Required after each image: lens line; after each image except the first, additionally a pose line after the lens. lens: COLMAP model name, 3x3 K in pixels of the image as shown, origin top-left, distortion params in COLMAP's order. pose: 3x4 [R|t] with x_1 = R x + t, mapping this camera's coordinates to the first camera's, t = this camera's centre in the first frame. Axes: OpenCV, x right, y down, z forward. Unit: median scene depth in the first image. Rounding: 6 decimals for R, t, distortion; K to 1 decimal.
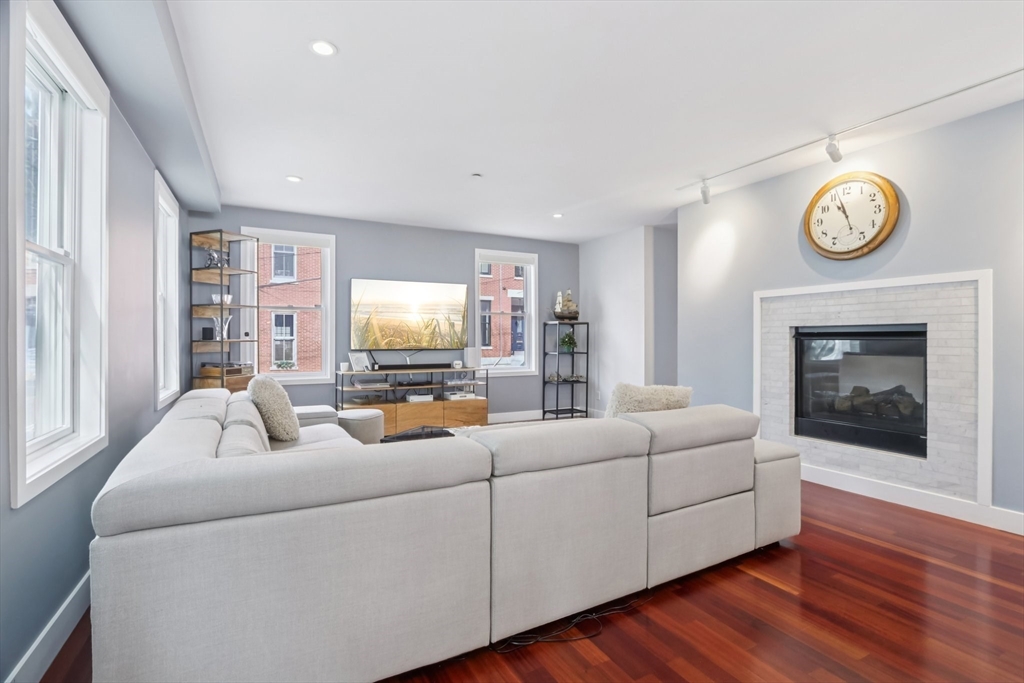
lens RADIAL K [[464.2, 0, 512.0], [0, 464.2, 341.5], [0, 0, 1]] dist [-0.002538, -0.000484]
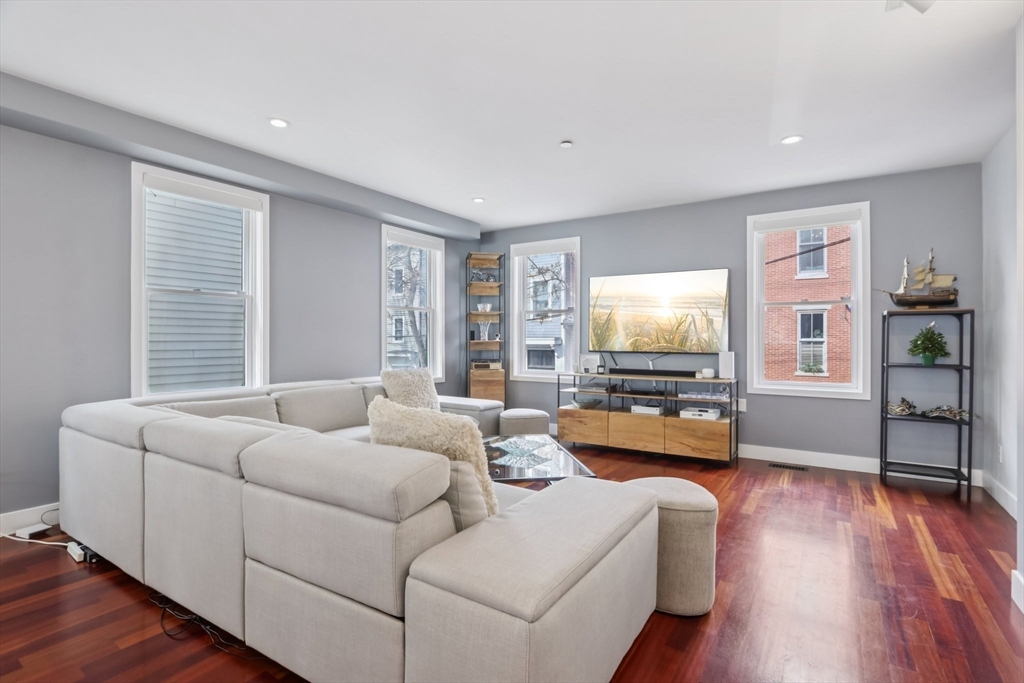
lens RADIAL K [[481.6, 0, 485.4], [0, 481.6, 336.0], [0, 0, 1]] dist [-0.000814, 0.000051]
pose [[0.516124, -0.003767, -0.856506, 0.375135], [-0.009216, 0.999908, -0.009952, -0.000772], [0.856464, 0.013030, 0.516042, 0.275092]]
